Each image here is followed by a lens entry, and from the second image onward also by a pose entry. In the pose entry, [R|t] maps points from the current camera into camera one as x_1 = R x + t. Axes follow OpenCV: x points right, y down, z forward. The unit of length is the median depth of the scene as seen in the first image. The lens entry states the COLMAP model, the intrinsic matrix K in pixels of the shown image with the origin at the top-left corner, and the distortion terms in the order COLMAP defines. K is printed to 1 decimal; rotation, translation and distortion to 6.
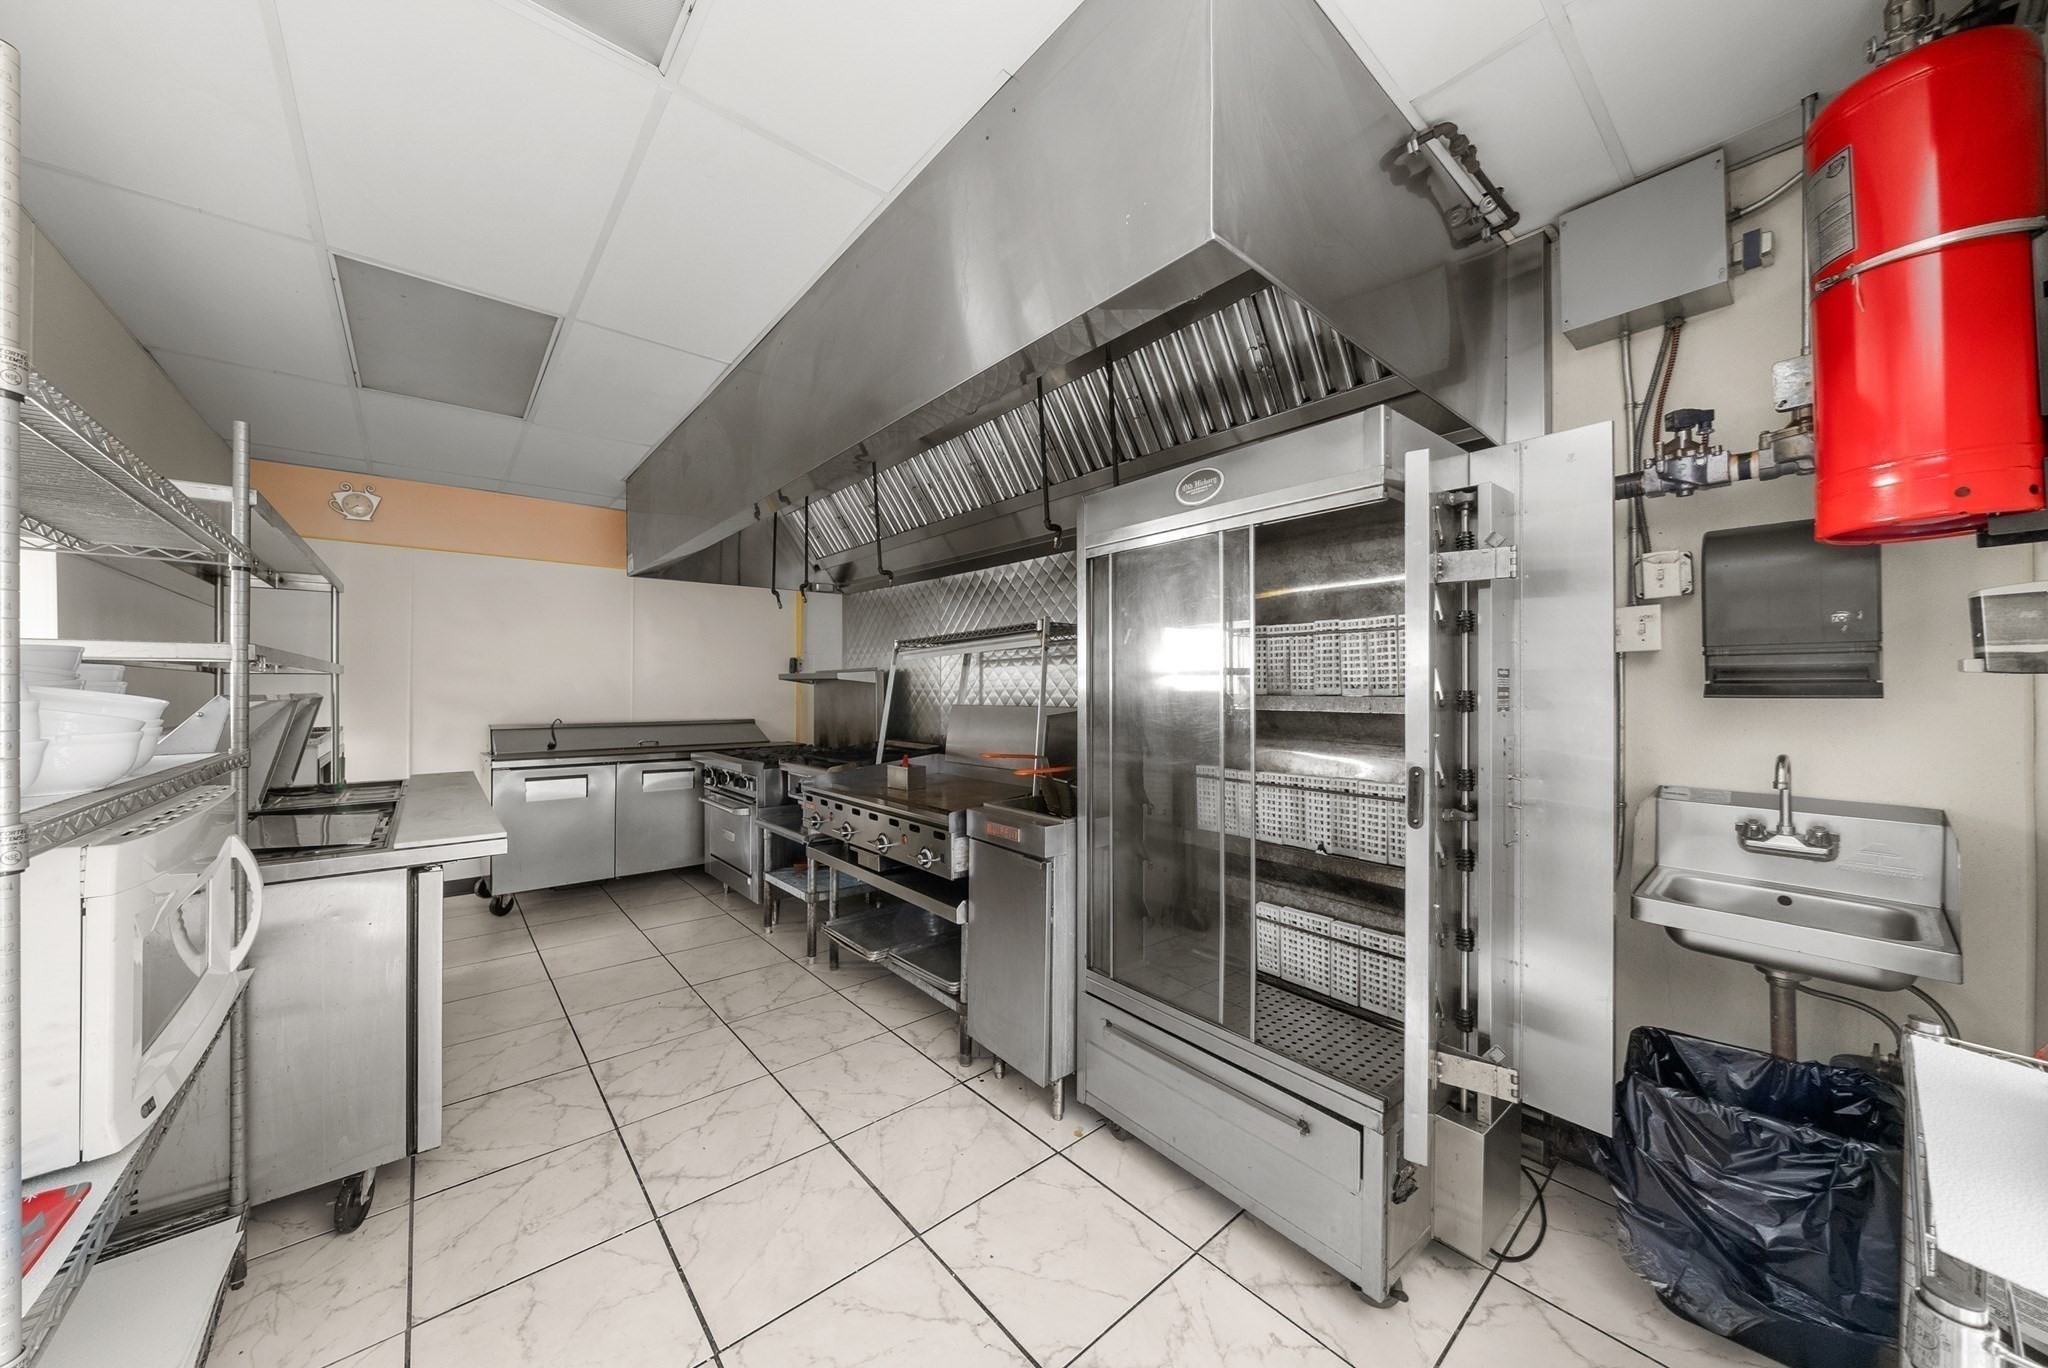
lens RADIAL K [[708.1, 0, 1037.9], [0, 708.1, 687.7], [0, 0, 1]] dist [-0.006567, -0.000019]
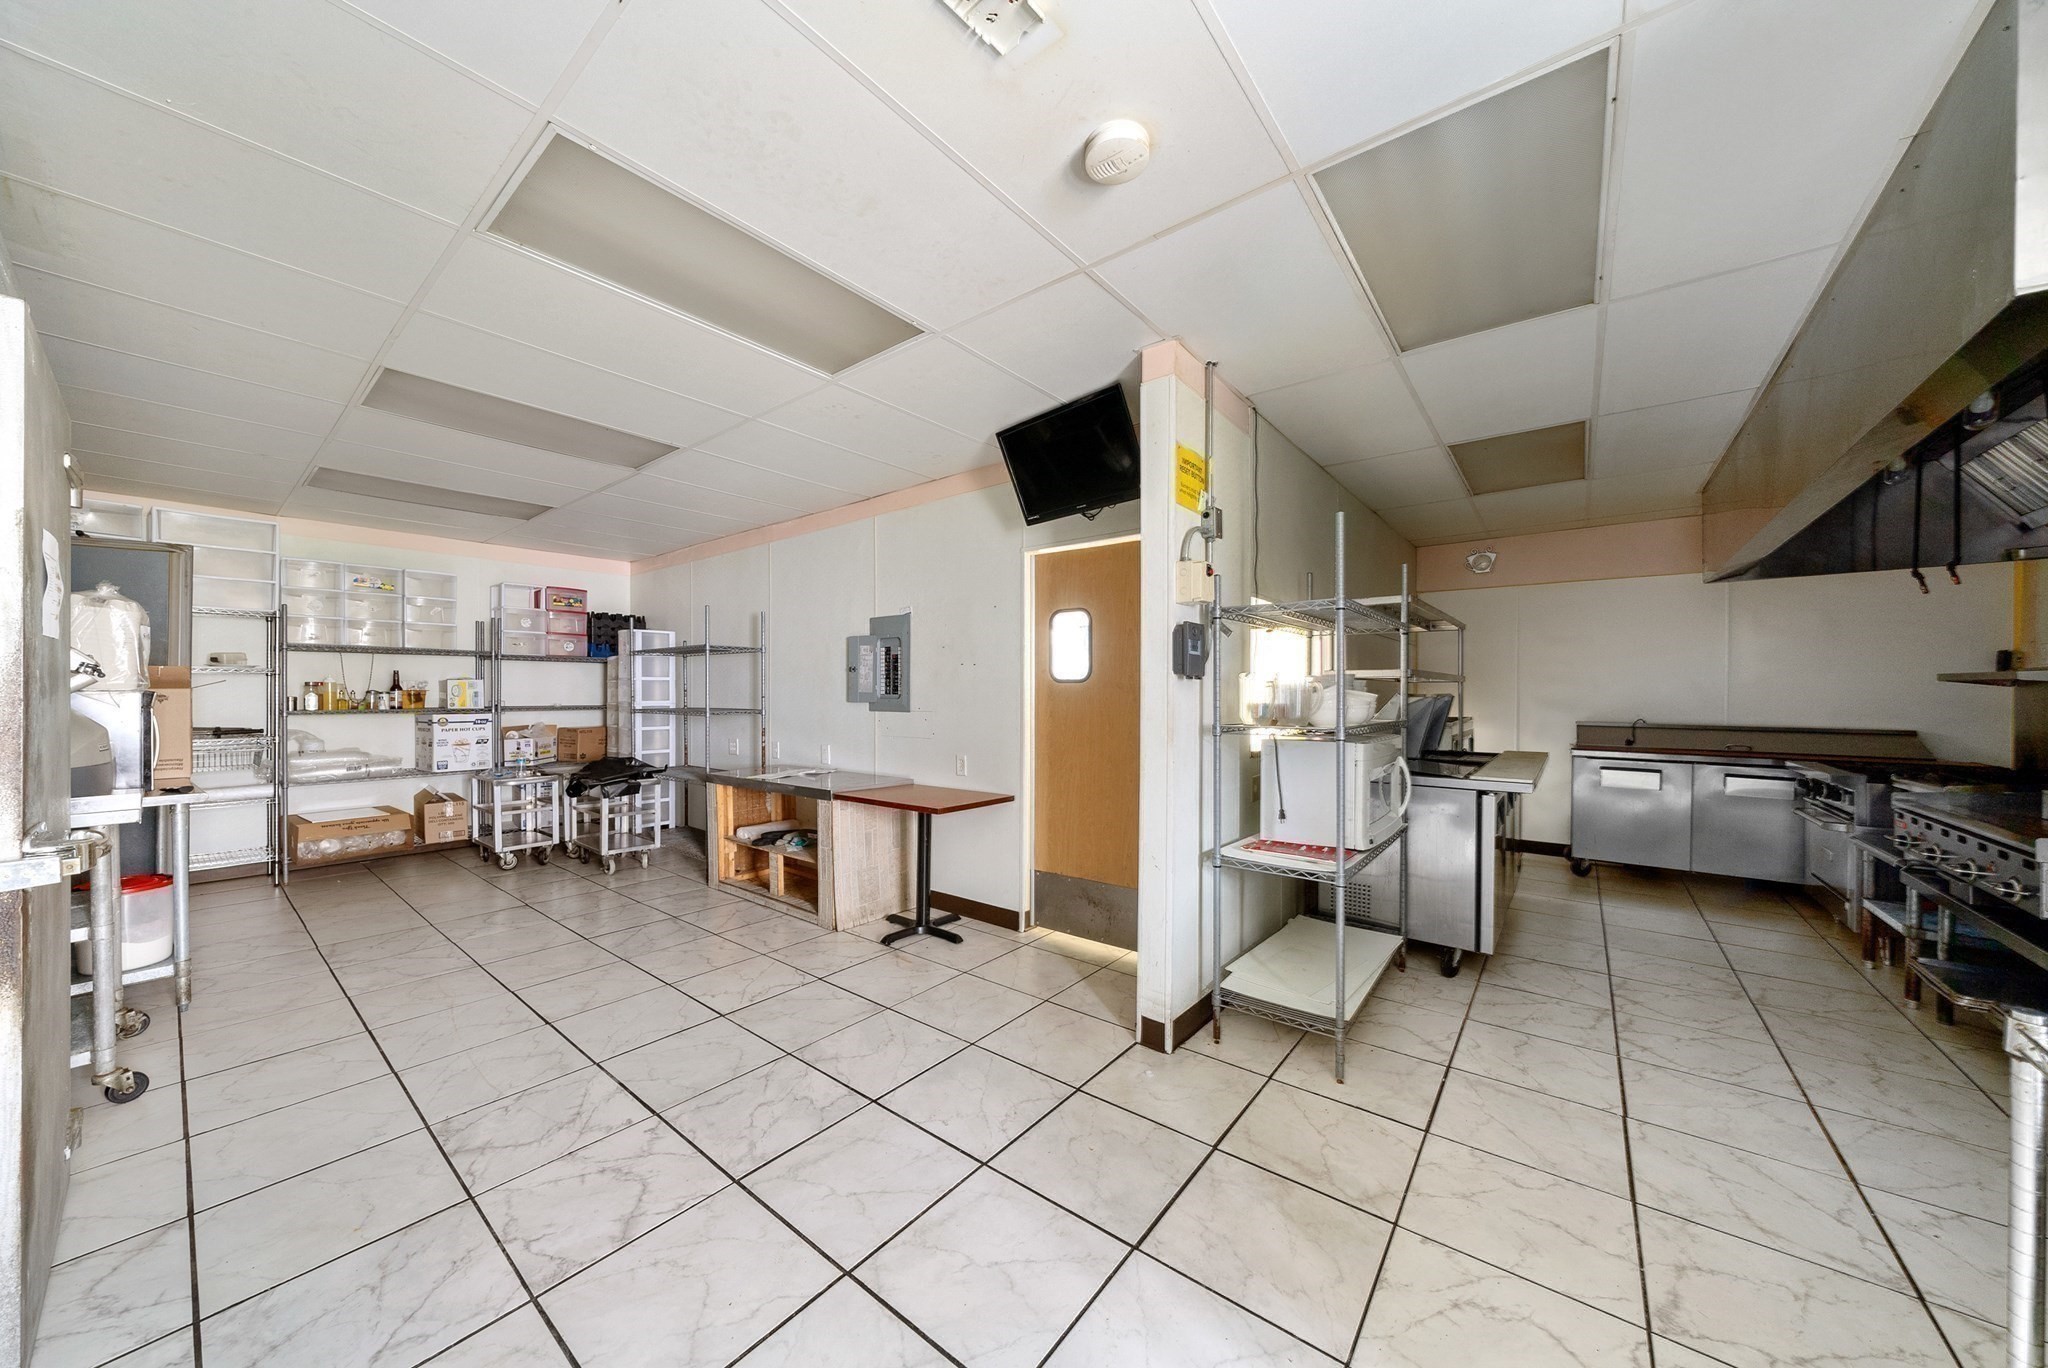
lens RADIAL K [[708.1, 0, 995.9], [0, 708.1, 689.7], [0, 0, 1]] dist [-0.006567, -0.000019]
pose [[0.167673, 0.000619, -0.985842, 0.337610], [-0.003150, 0.999995, 0.000092, 0.001865], [0.985838, 0.003090, 0.167675, -0.255454]]
